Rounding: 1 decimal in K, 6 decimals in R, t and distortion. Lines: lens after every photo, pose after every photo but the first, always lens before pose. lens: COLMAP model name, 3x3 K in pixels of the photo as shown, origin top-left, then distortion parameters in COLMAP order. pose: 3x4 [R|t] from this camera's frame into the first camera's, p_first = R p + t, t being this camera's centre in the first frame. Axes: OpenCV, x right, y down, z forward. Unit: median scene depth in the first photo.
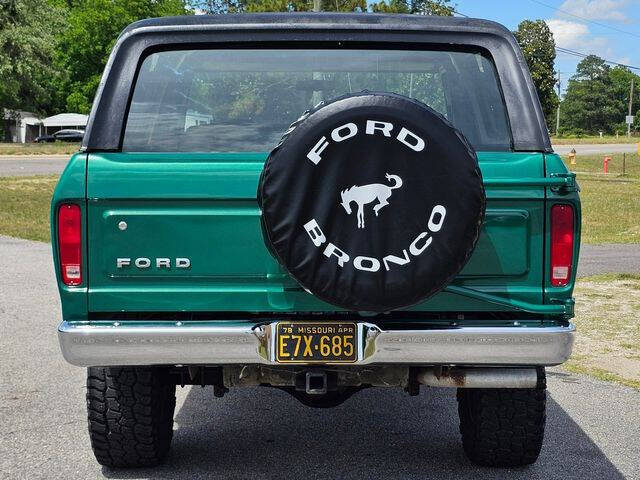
lens RADIAL K [[1173.7, 0, 320.0], [0, 1173.7, 240.0], [0, 0, 1]] dist [0.120877, -0.244942]
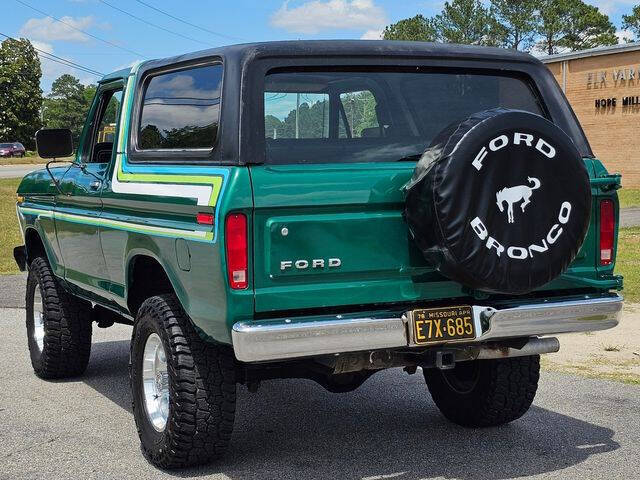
lens RADIAL K [[1173.7, 0, 320.0], [0, 1173.7, 240.0], [0, 0, 1]] dist [0.120877, -0.244942]
pose [[0.911770, -0.045578, 0.408165, -0.585718], [0.051246, 0.998682, -0.002957, 0.000656], [-0.407492, 0.023613, 0.912903, -0.011832]]
